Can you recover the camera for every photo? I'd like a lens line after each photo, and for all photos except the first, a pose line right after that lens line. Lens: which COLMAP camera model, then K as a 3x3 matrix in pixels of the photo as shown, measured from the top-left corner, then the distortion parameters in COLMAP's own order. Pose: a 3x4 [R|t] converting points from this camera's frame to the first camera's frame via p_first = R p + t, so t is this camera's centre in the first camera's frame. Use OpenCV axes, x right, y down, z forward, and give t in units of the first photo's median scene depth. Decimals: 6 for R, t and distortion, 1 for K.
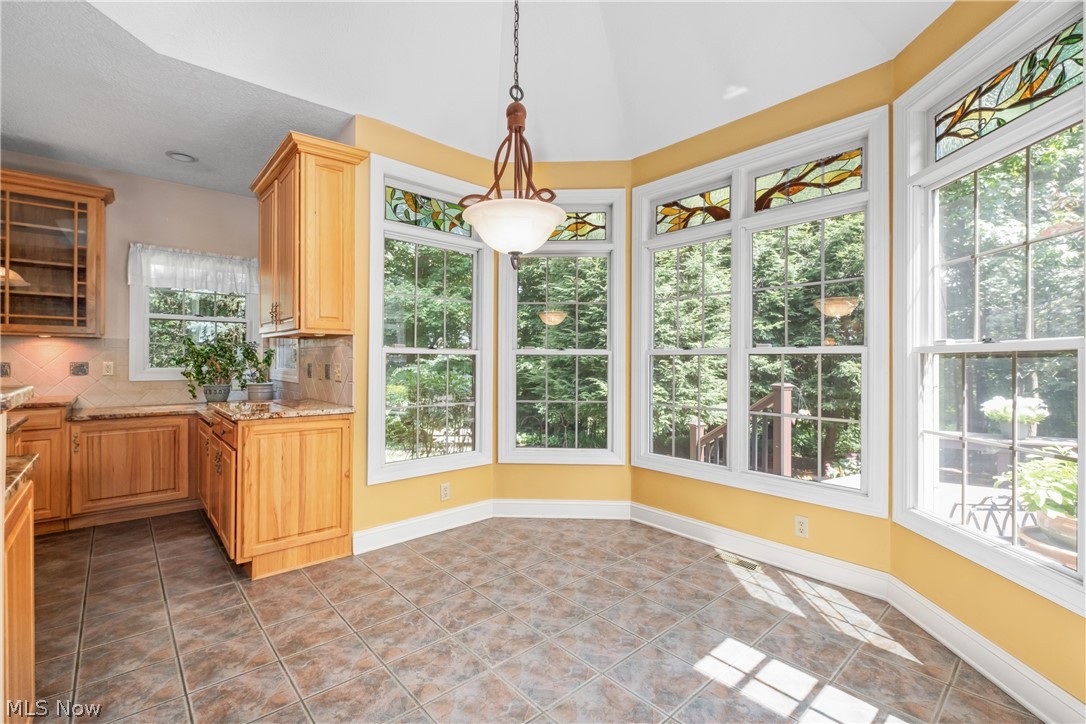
lens RADIAL K [[489.2, 0, 554.7], [0, 489.2, 361.0], [0, 0, 1]] dist [0.004310, -0.004734]
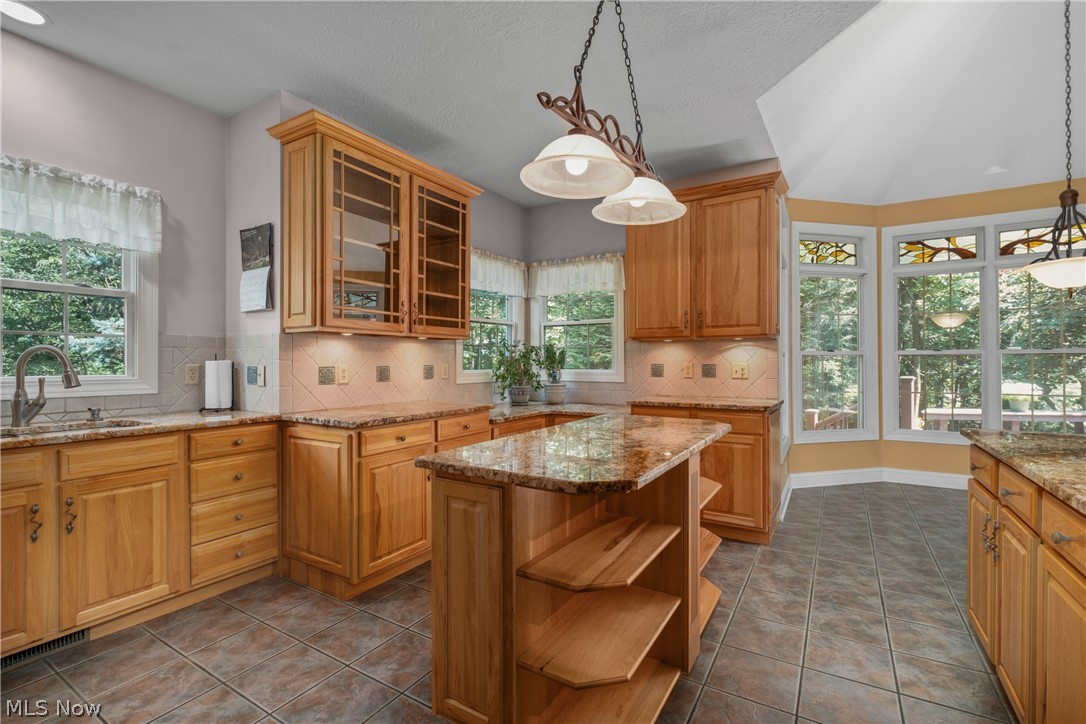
lens RADIAL K [[489.2, 0, 544.0], [0, 489.2, 363.1], [0, 0, 1]] dist [0.004310, -0.004734]
pose [[0.955873, -0.008532, 0.293657, -1.270735], [0.006719, 0.999952, 0.007182, -0.008055], [-0.293704, -0.004892, 0.955884, 0.015879]]
